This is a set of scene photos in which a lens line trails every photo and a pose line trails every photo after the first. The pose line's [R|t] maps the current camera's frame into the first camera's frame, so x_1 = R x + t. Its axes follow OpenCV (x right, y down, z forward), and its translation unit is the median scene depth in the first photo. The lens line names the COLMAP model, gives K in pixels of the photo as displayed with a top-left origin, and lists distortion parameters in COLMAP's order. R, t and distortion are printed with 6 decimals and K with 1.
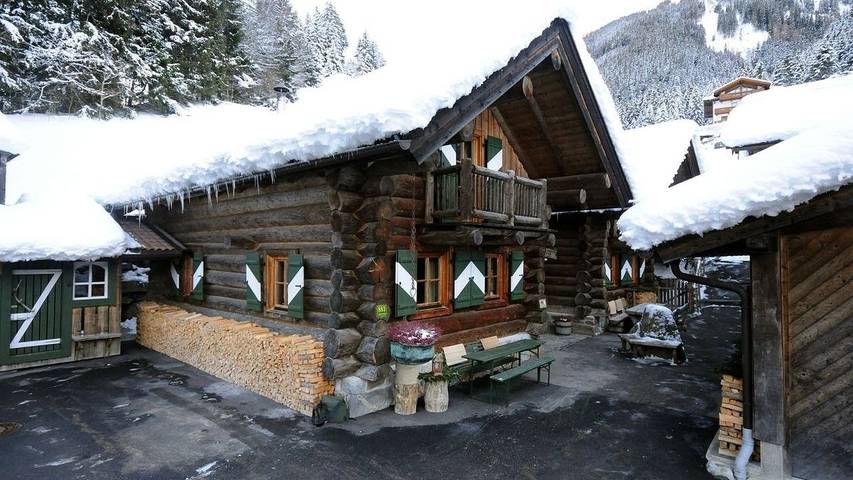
lens RADIAL K [[413.7, 0, 426.5], [0, 413.7, 240.0], [0, 0, 1]] dist [0.001649, 0.000338]
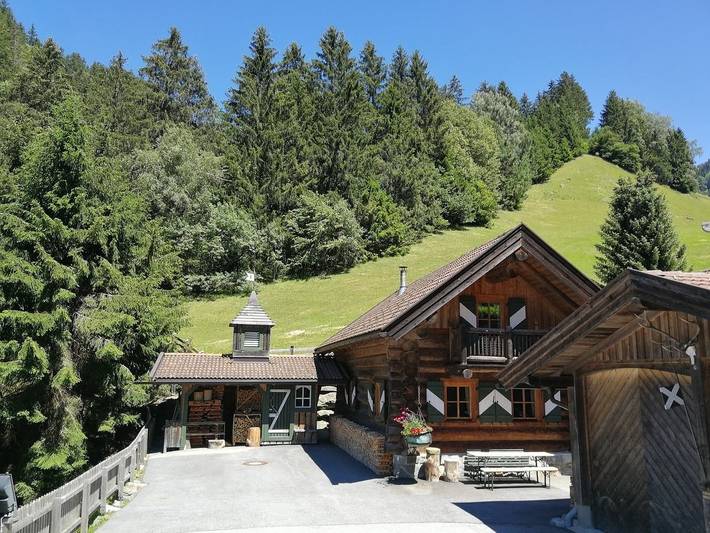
lens RADIAL K [[565.7, 0, 355.0], [0, 565.7, 266.5], [0, 0, 1]] dist [0.037059, -0.000575]
pose [[0.781160, -0.113073, -0.614007, 0.924283], [0.008333, 0.985263, -0.170840, -0.032023], [0.624276, 0.128337, 0.770590, -0.796032]]
